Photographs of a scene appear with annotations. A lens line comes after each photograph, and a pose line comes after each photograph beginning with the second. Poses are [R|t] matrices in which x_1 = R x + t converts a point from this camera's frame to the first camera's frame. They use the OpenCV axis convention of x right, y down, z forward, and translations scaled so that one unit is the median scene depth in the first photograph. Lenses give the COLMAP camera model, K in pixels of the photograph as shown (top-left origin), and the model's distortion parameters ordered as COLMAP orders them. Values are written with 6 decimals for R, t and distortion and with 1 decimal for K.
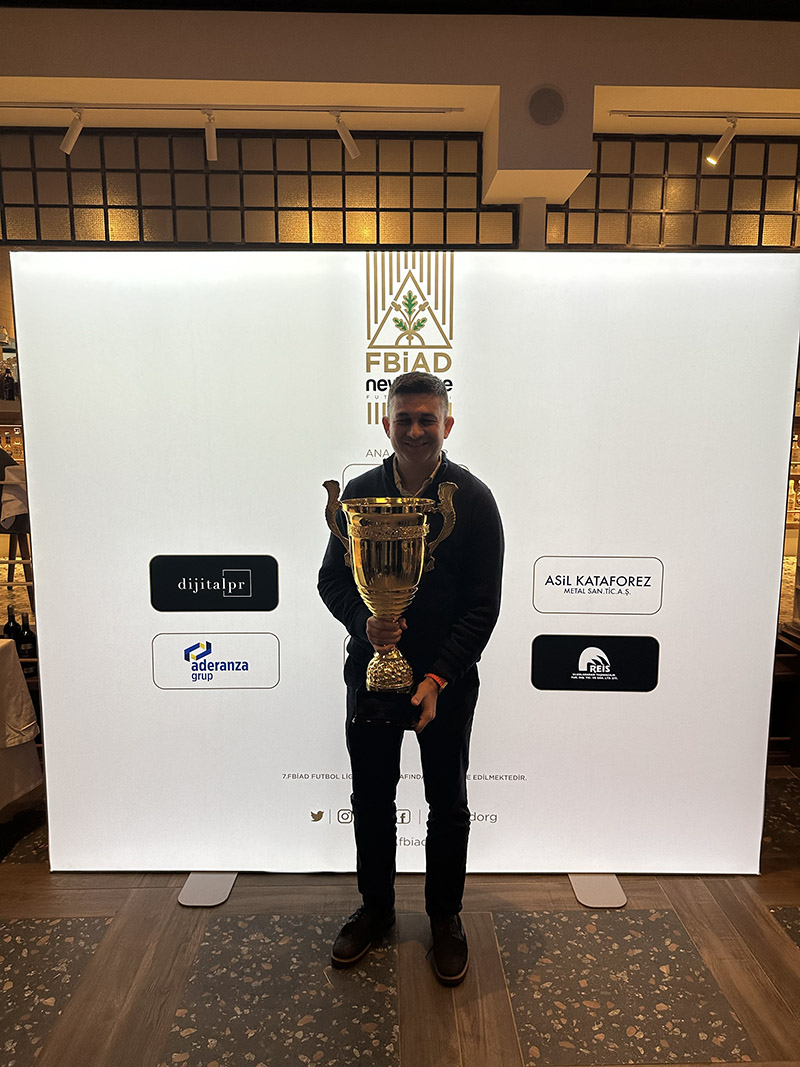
lens RADIAL K [[738.8, 0, 409.8], [0, 738.8, 528.5], [0, 0, 1]] dist [0.008351, -0.018767]
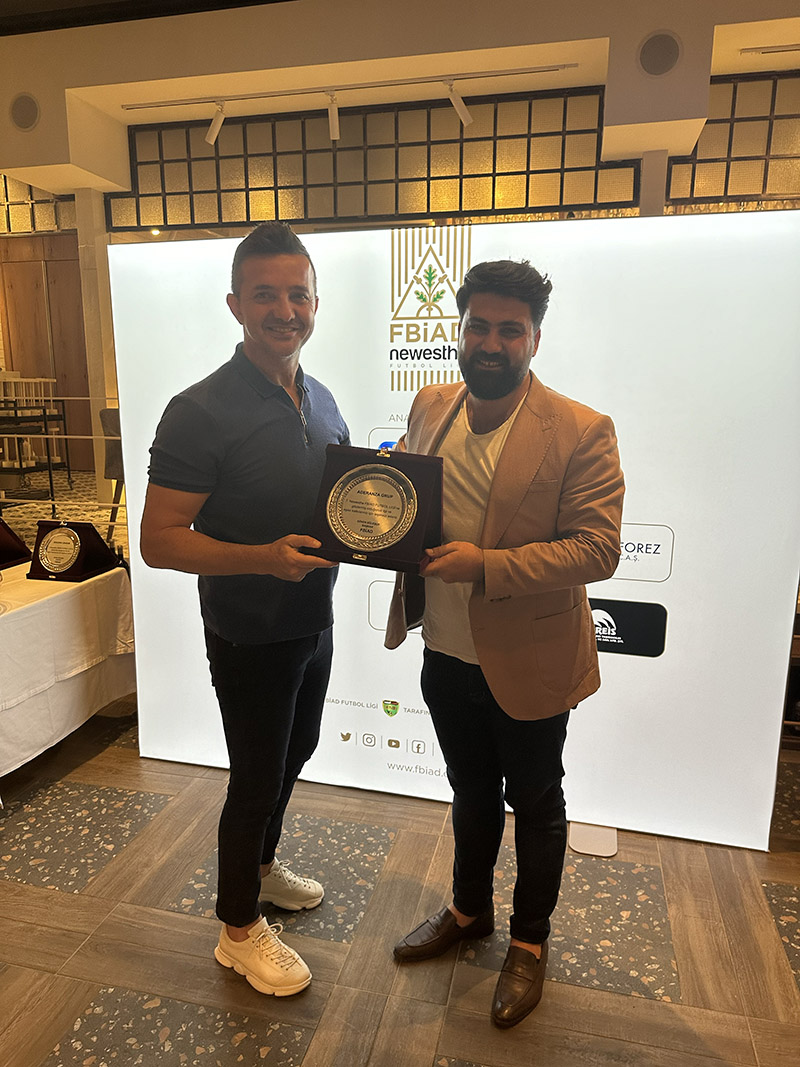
lens RADIAL K [[738.8, 0, 402.0], [0, 738.8, 539.9], [0, 0, 1]] dist [0.008351, -0.018767]
pose [[0.965381, 0.054311, -0.255129, 0.239565], [-0.038754, 0.997092, 0.065617, 0.006650], [0.257951, -0.053459, 0.964678, -0.060774]]
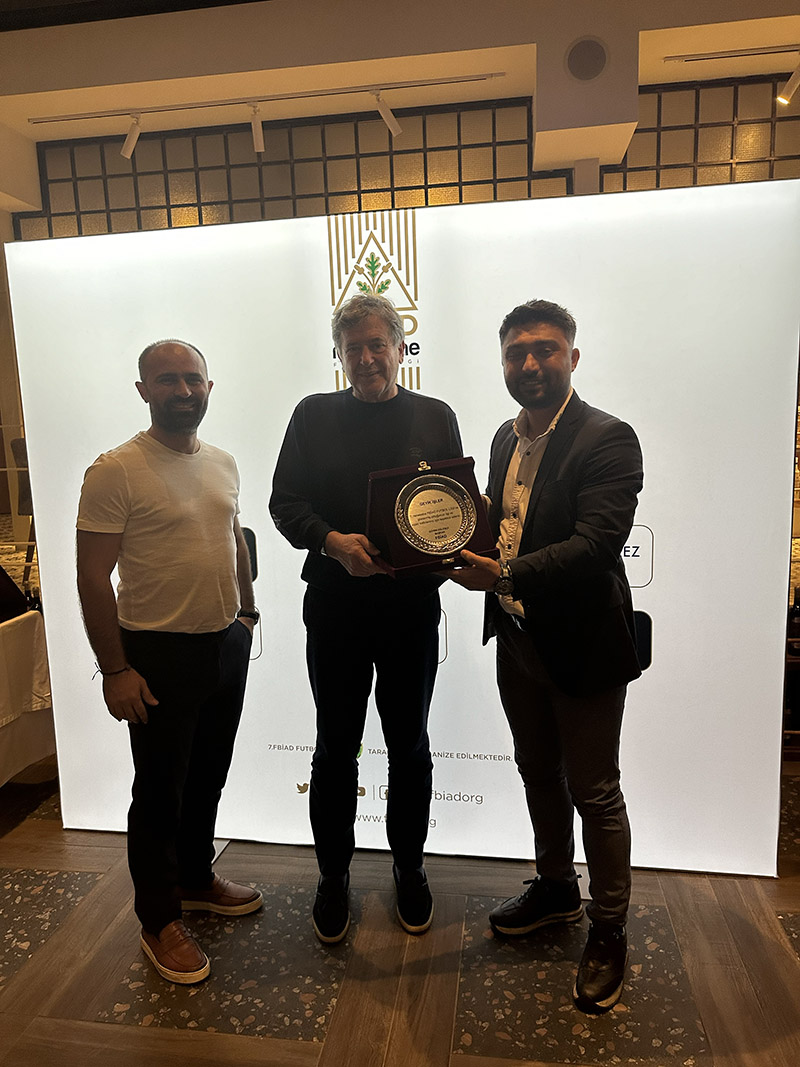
lens RADIAL K [[738.8, 0, 411.3], [0, 738.8, 528.8], [0, 0, 1]] dist [0.008351, -0.018767]
pose [[0.985575, -0.010176, -0.168933, 0.198126], [0.011666, 0.999901, 0.007831, 0.032558], [0.168837, -0.009689, 0.985596, 0.042915]]
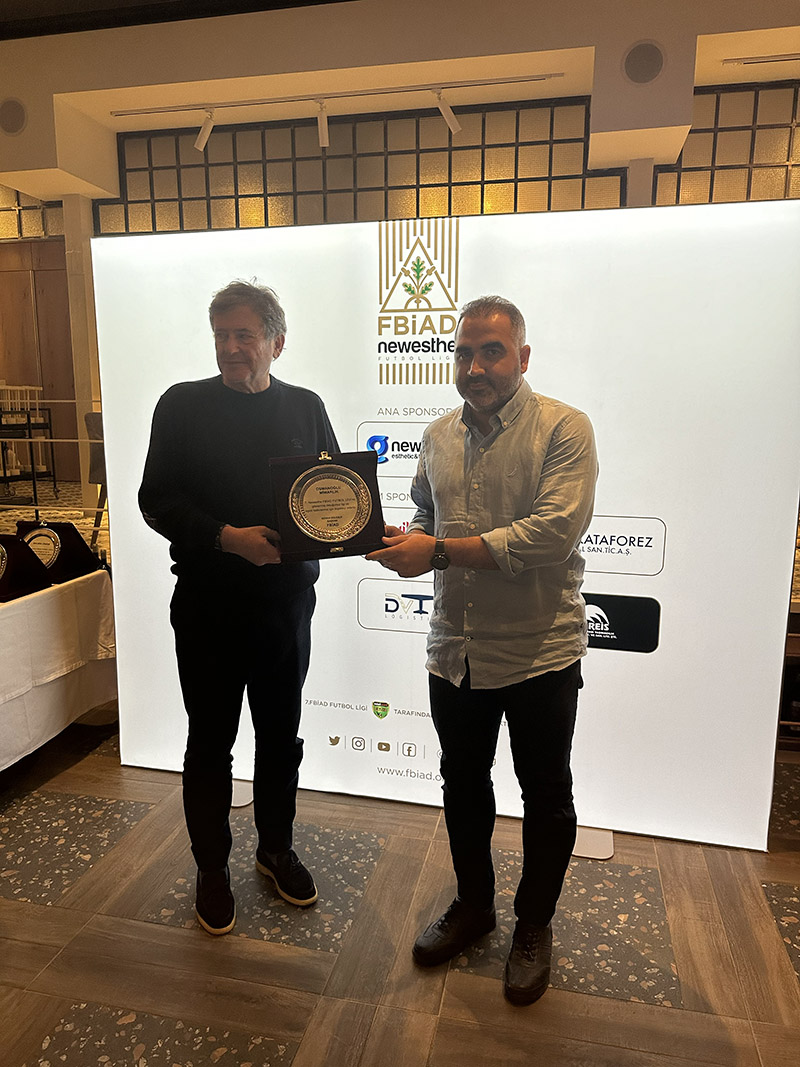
lens RADIAL K [[738.8, 0, 413.0], [0, 738.8, 531.7], [0, 0, 1]] dist [0.008351, -0.018767]
pose [[0.971617, 0.041770, -0.232845, 0.240651], [-0.035268, 0.998865, 0.032020, 0.036624], [0.233918, -0.022899, 0.971987, -0.040328]]
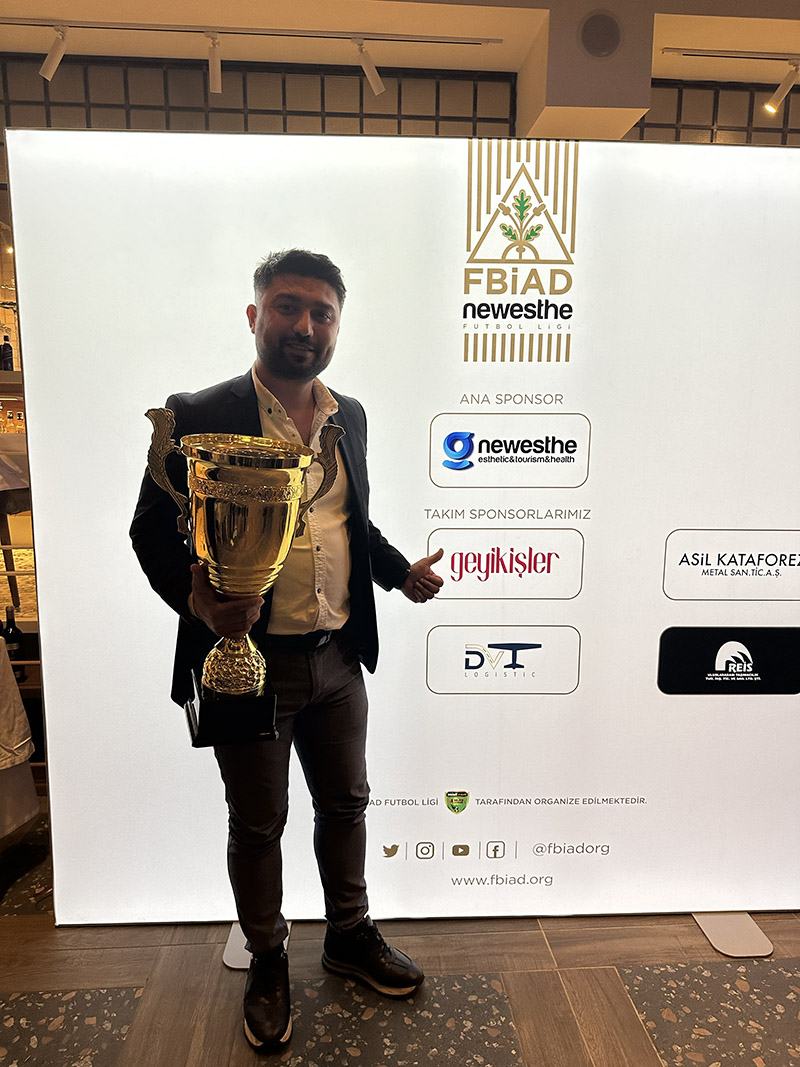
lens RADIAL K [[738.8, 0, 405.7], [0, 738.8, 544.3], [0, 0, 1]] dist [0.008351, -0.018767]
pose [[0.999104, -0.001275, 0.042302, -0.147457], [0.000574, 0.999863, 0.016570, 0.040242], [-0.042317, -0.016531, 0.998967, 0.200349]]
